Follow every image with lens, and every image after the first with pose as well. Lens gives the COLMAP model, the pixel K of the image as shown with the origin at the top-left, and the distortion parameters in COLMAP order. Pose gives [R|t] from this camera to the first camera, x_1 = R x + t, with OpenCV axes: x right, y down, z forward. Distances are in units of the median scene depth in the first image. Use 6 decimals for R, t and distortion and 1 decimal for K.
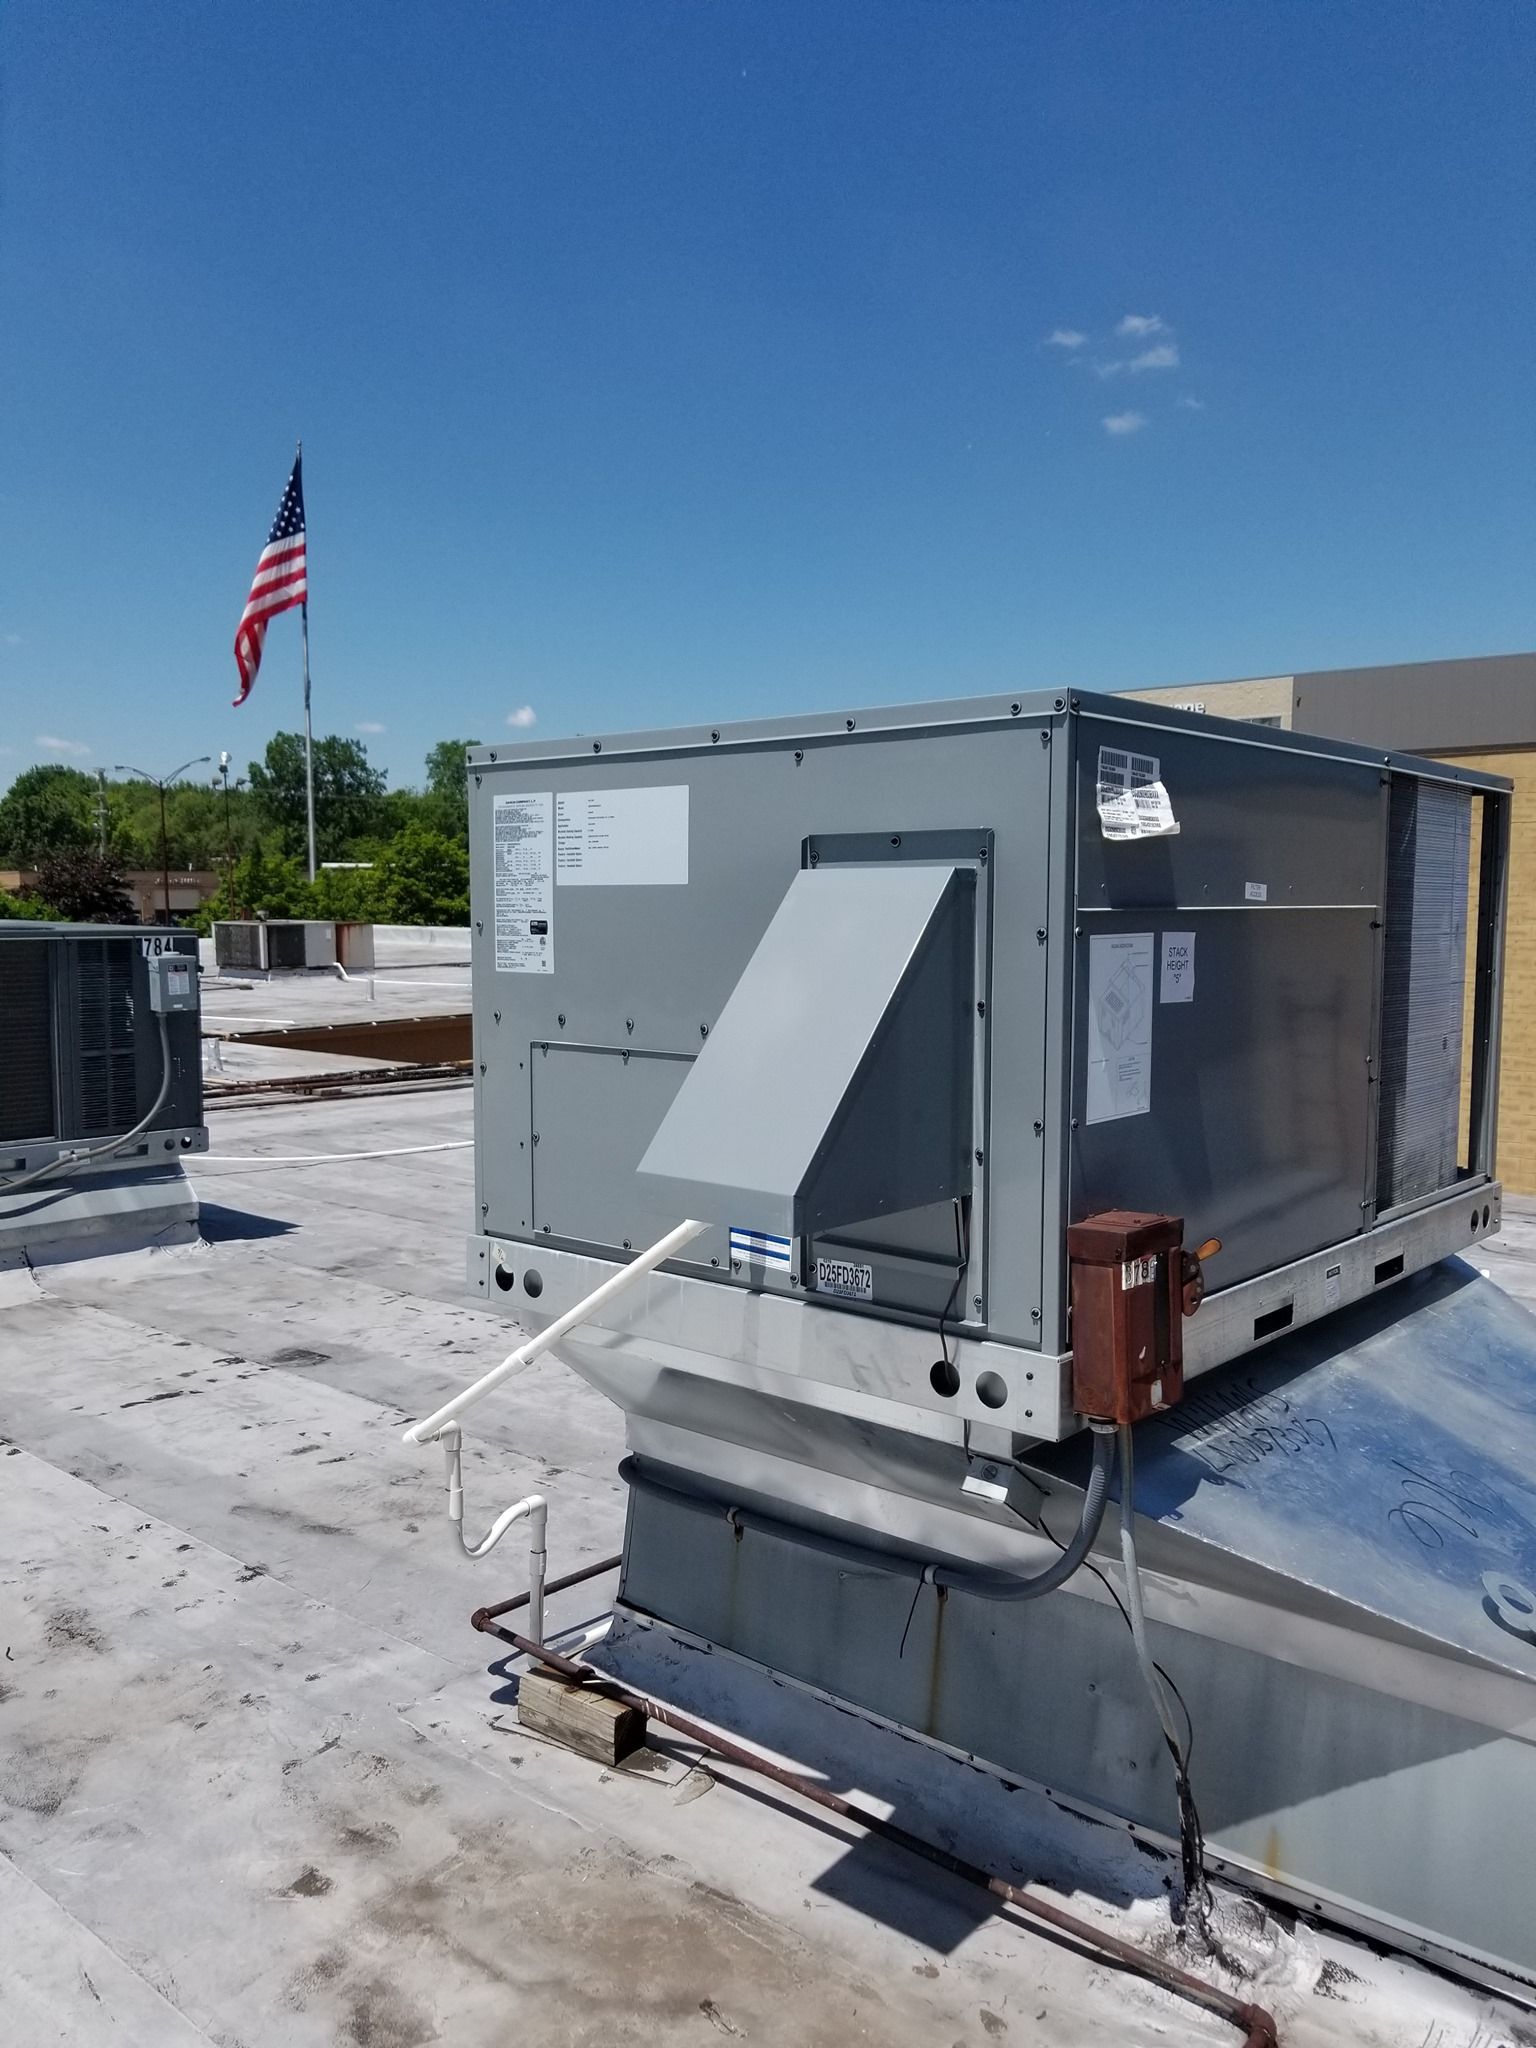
lens RADIAL K [[1623.7, 0, 767.0], [0, 1623.7, 1021.7], [0, 0, 1]] dist [0.035190, -0.004727]
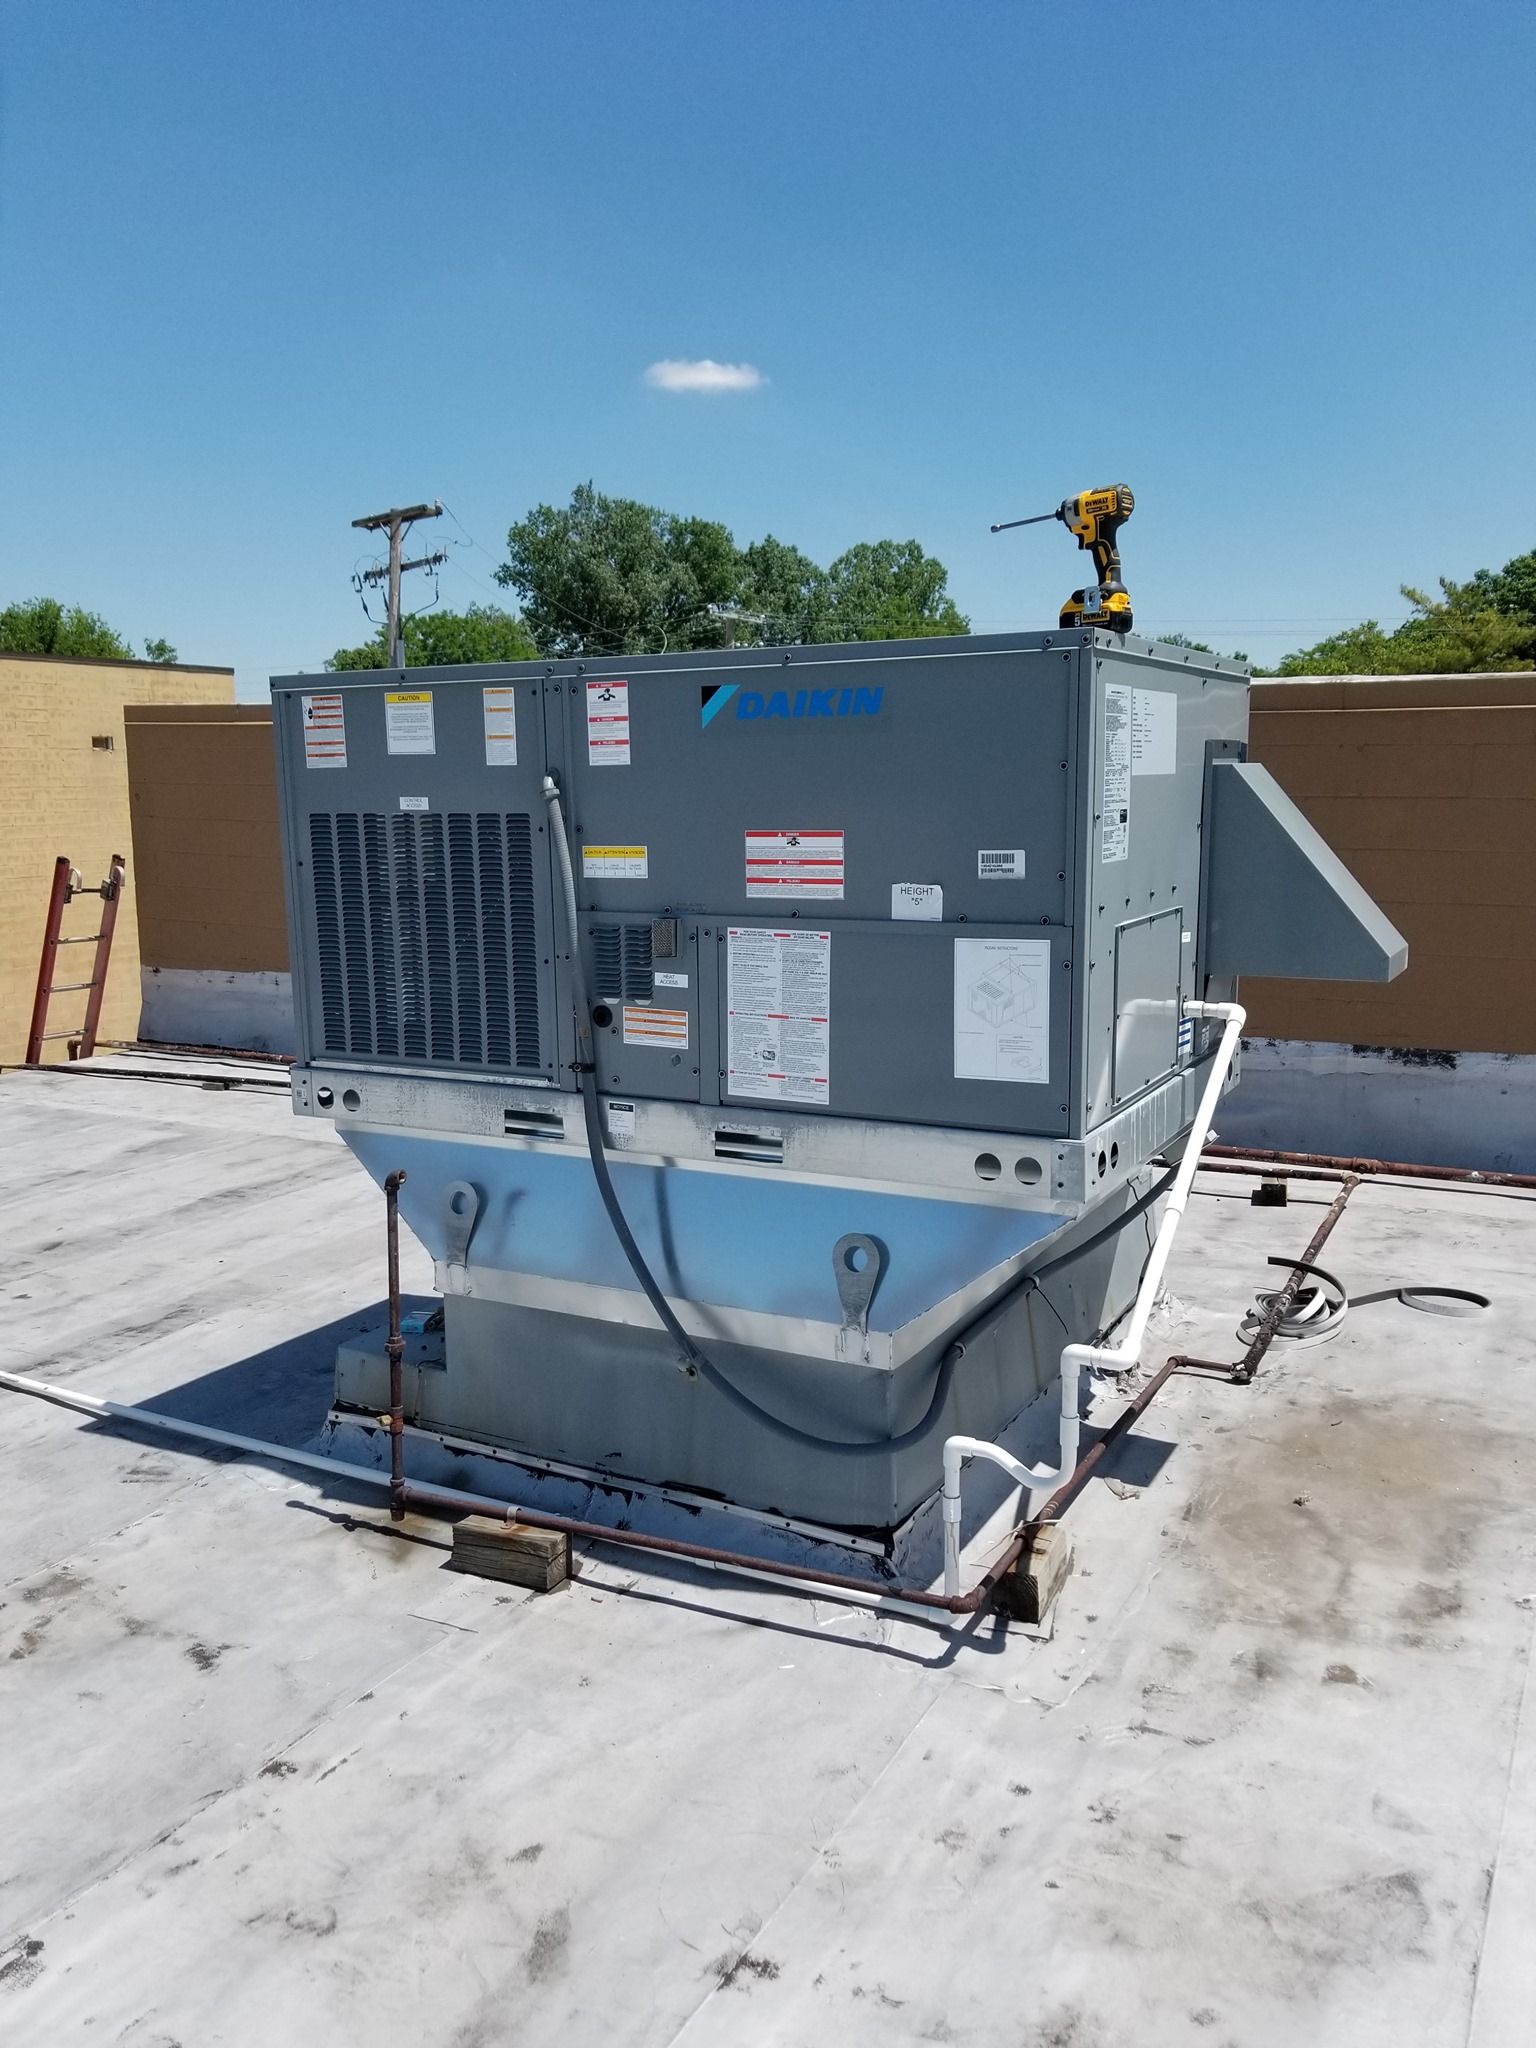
lens RADIAL K [[1623.7, 0, 768.1], [0, 1623.7, 1030.9], [0, 0, 1]] dist [0.035190, -0.004727]
pose [[-0.217360, -0.148818, 0.964680, -1.123477], [0.084296, 0.981755, 0.170446, -0.119999], [-0.972445, 0.118367, -0.200849, 1.448151]]
